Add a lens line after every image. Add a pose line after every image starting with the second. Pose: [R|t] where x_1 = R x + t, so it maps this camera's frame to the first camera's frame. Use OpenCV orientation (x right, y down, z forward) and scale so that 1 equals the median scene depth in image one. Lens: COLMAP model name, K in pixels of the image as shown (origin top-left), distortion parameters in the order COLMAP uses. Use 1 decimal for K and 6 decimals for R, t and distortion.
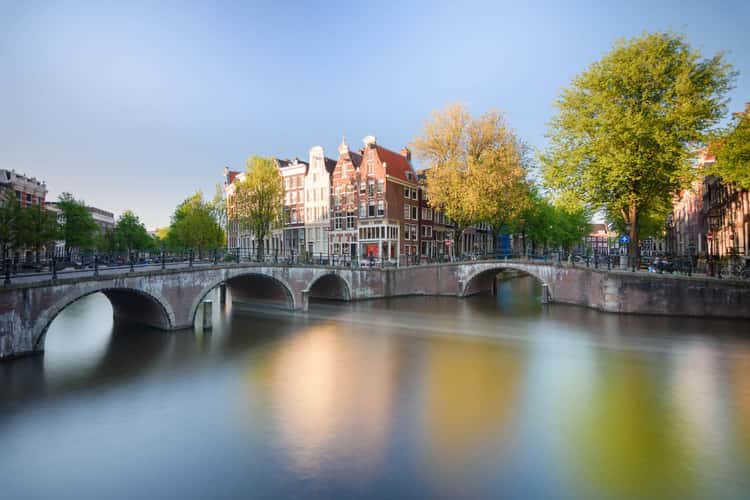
lens RADIAL K [[387.1, 0, 375.9], [0, 387.1, 247.7], [0, 0, 1]] dist [0.000224, 0.002982]
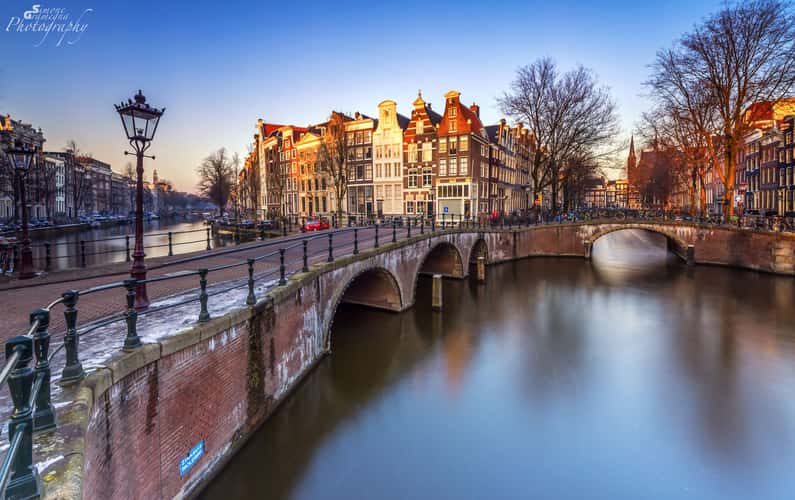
lens RADIAL K [[367.9, 0, 397.5], [0, 367.9, 222.0], [0, 0, 1]] dist [0.024009, -0.000614]
pose [[0.993233, -0.009099, 0.115778, -0.304470], [0.002032, 0.998135, 0.061019, -0.019379], [-0.116117, -0.060371, 0.991399, 0.084565]]
